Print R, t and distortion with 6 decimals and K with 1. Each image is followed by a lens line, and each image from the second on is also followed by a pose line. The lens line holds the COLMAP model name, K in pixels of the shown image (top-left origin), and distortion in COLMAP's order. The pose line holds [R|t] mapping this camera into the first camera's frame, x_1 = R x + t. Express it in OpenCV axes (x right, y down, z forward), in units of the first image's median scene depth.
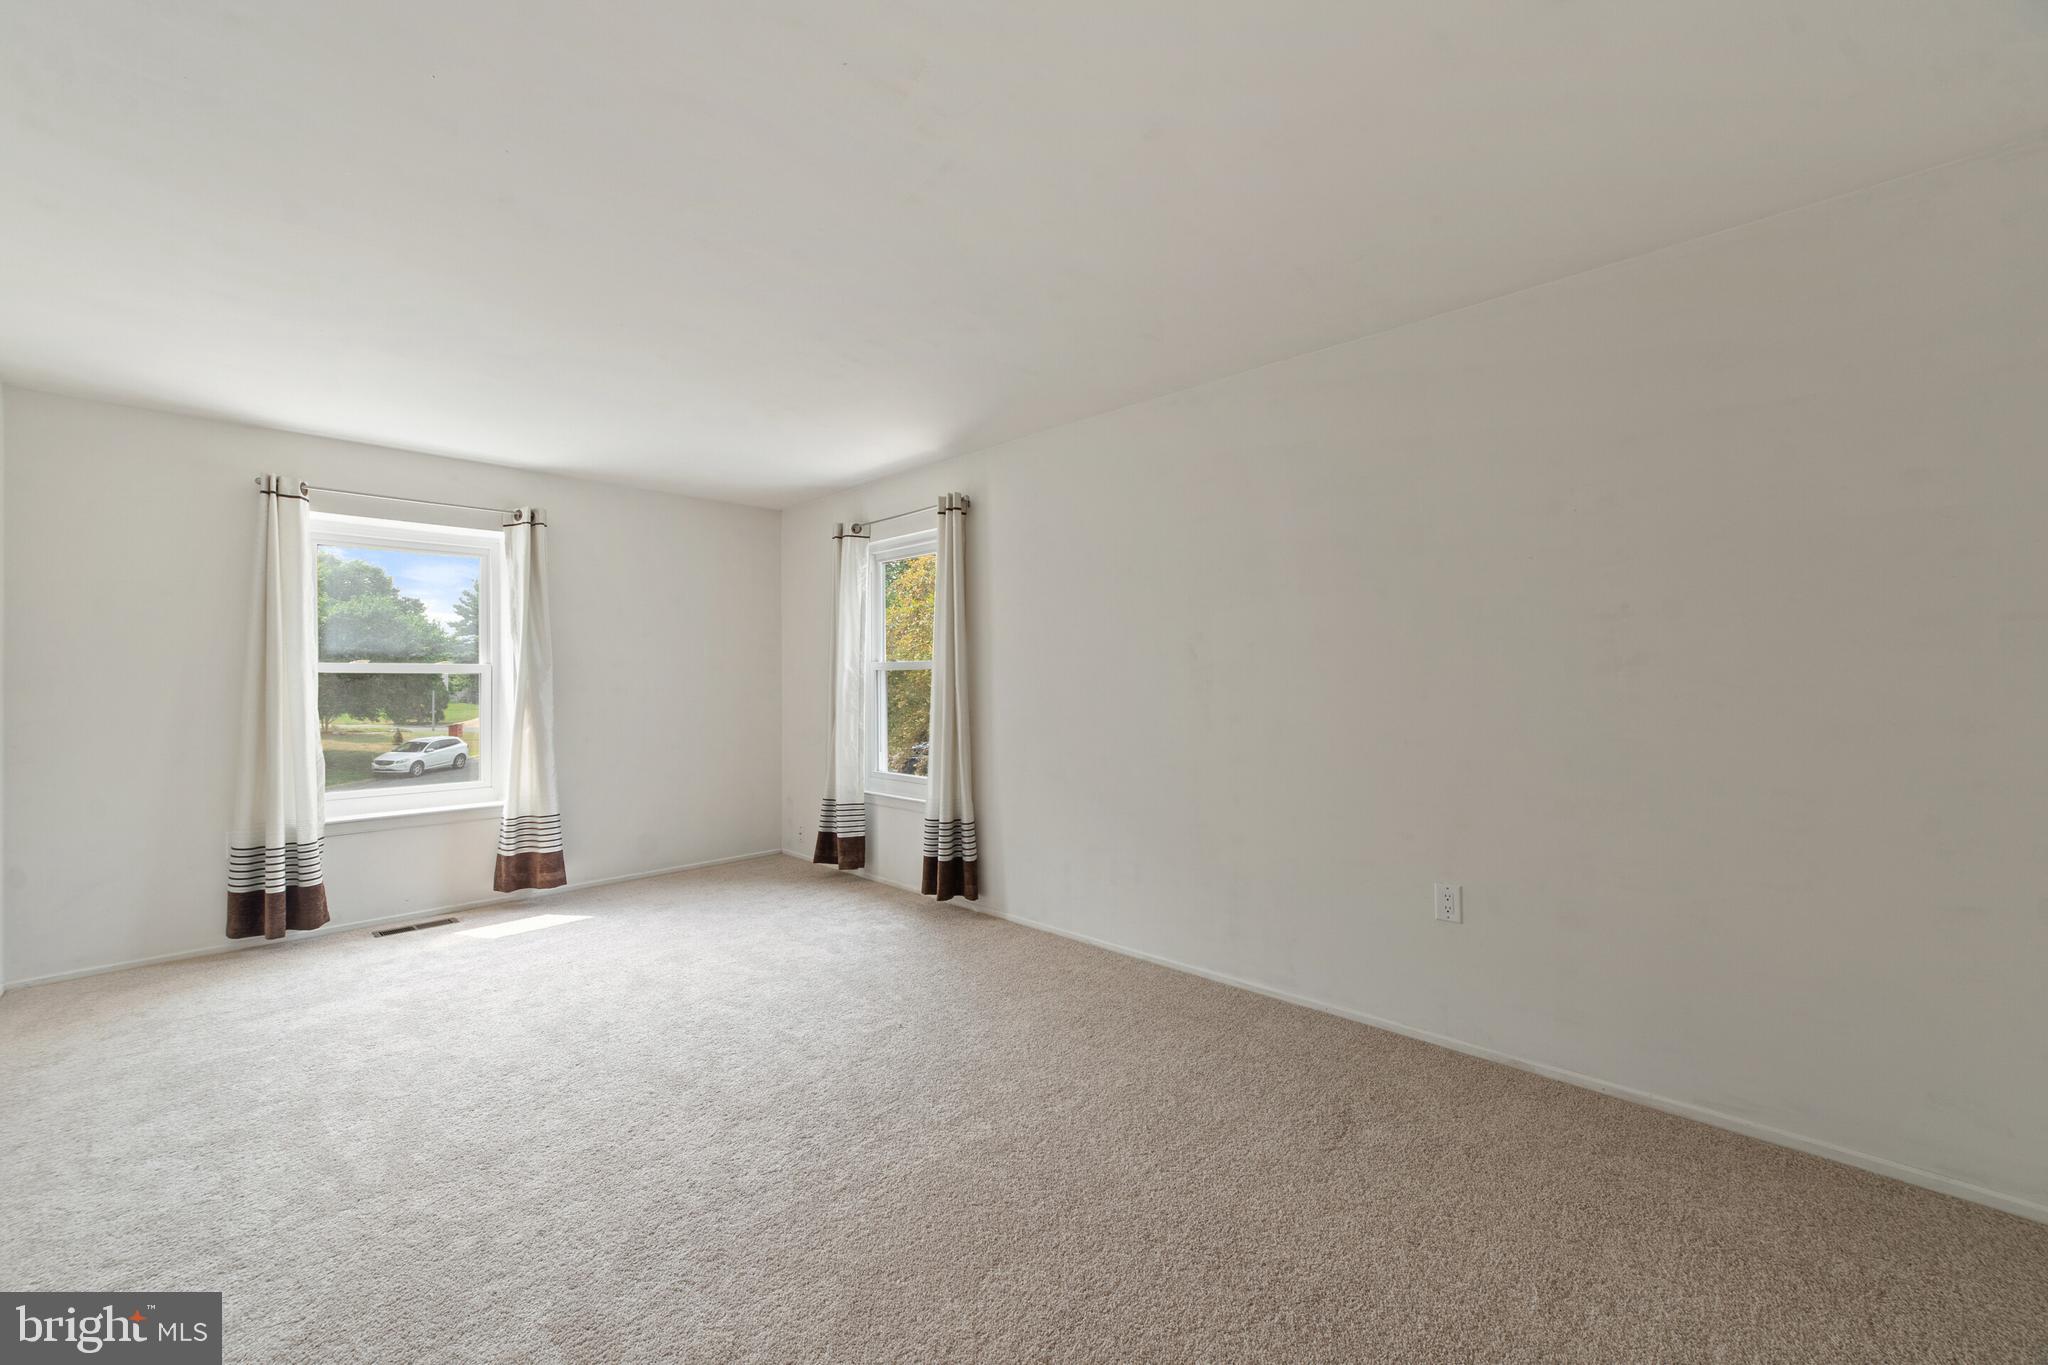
lens RADIAL K [[797.4, 0, 1014.2], [0, 797.4, 691.9], [0, 0, 1]] dist [-0.003217, 0.000102]
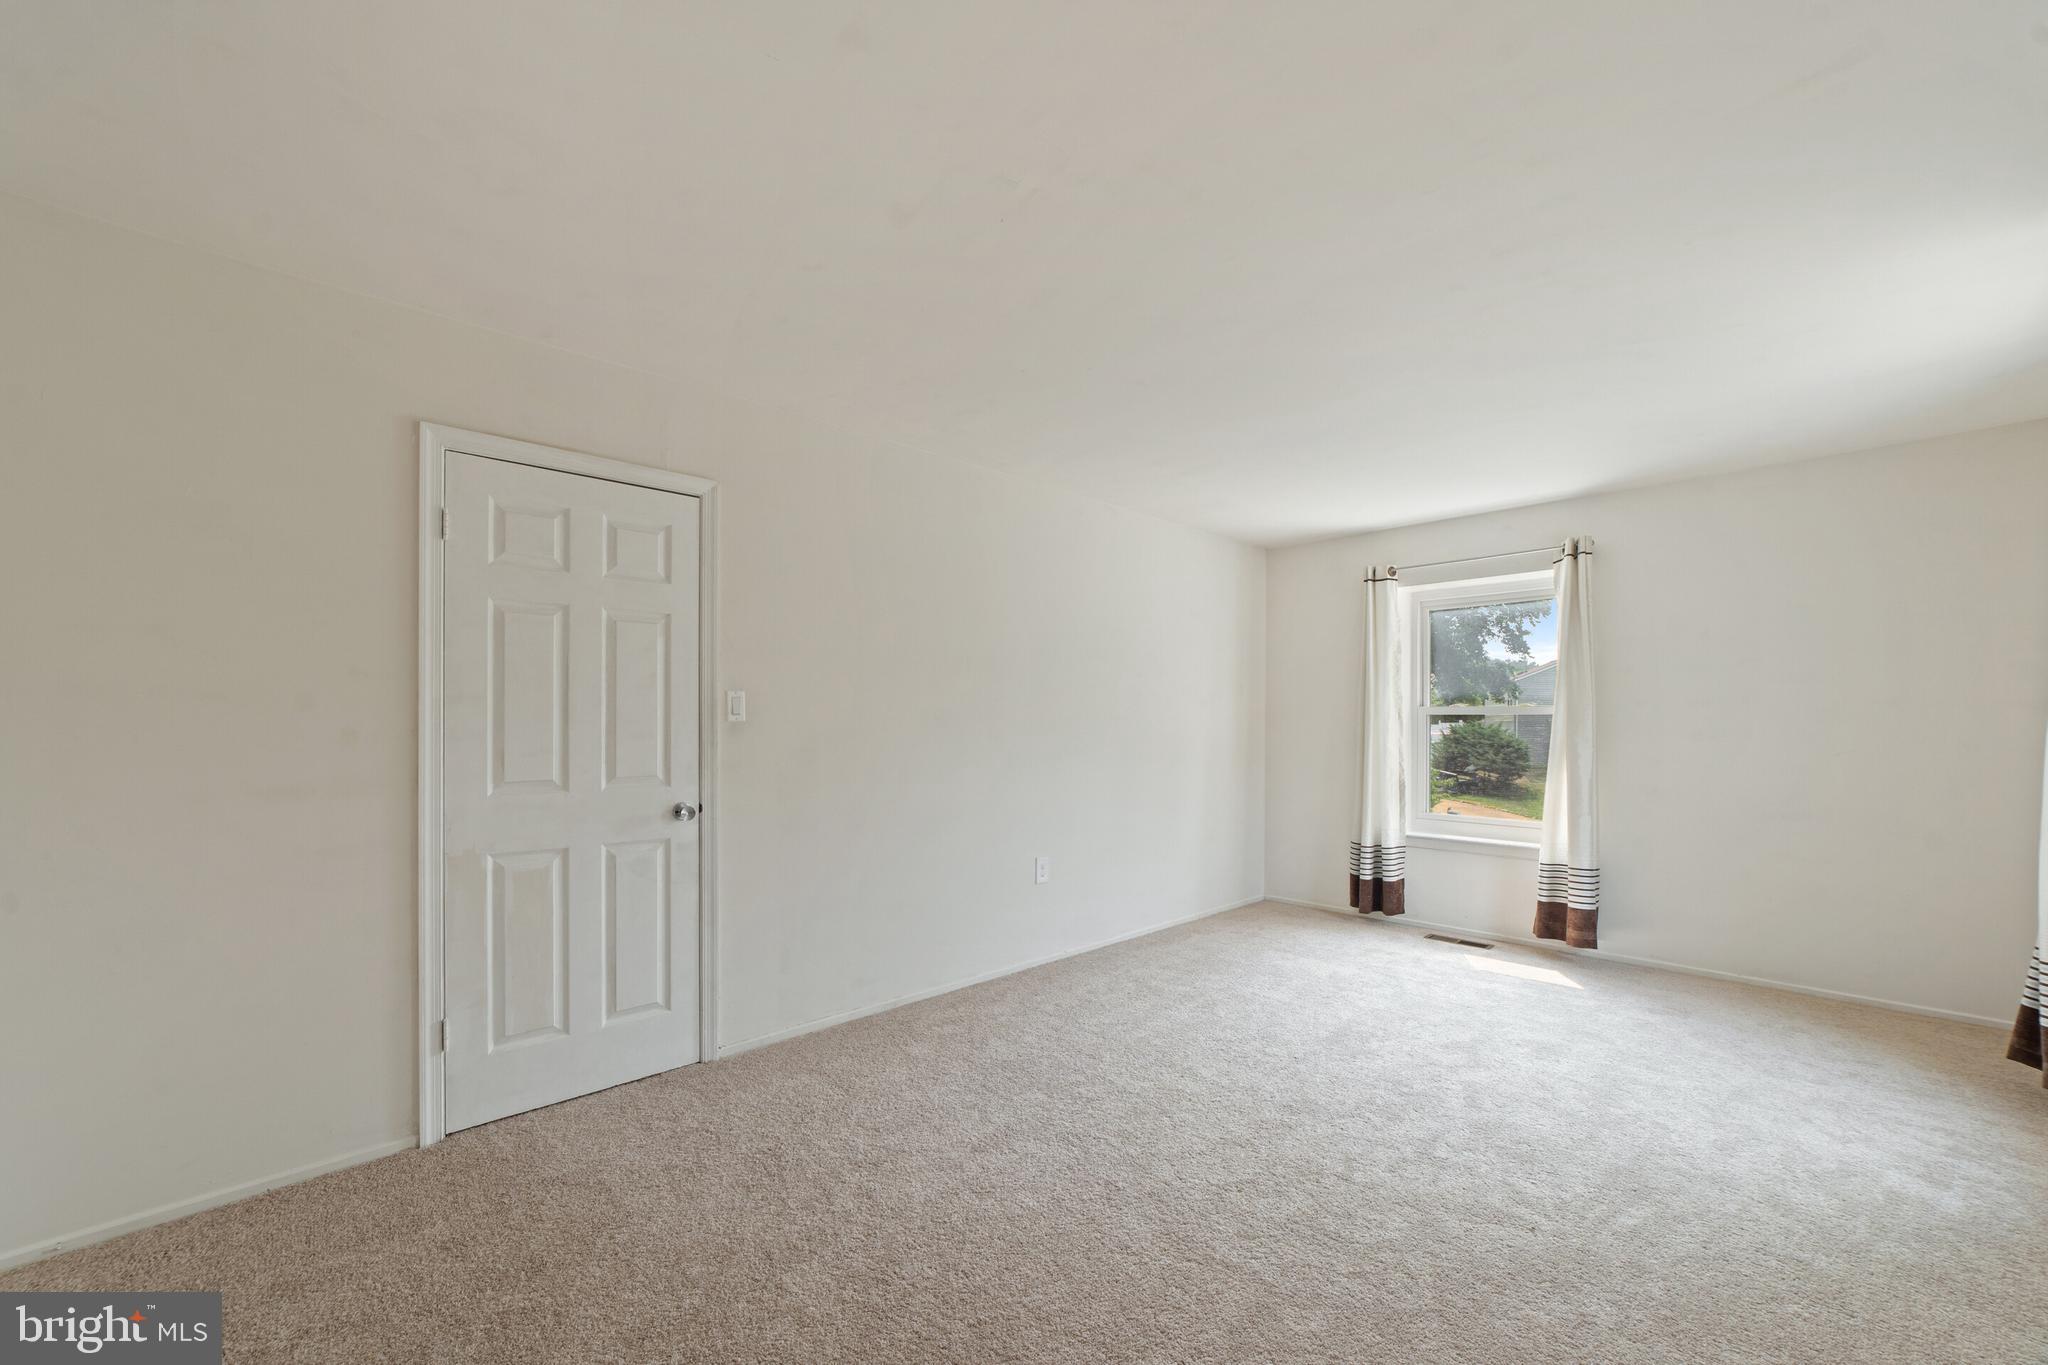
lens RADIAL K [[813.9, 0, 1021.8], [0, 813.9, 715.4], [0, 0, 1]] dist [-0.000953, 0.000480]
pose [[-0.036513, -0.004057, -0.999325, 0.422169], [-0.019691, 0.999801, -0.003340, -0.006123], [0.999139, 0.019555, -0.036585, 0.430468]]
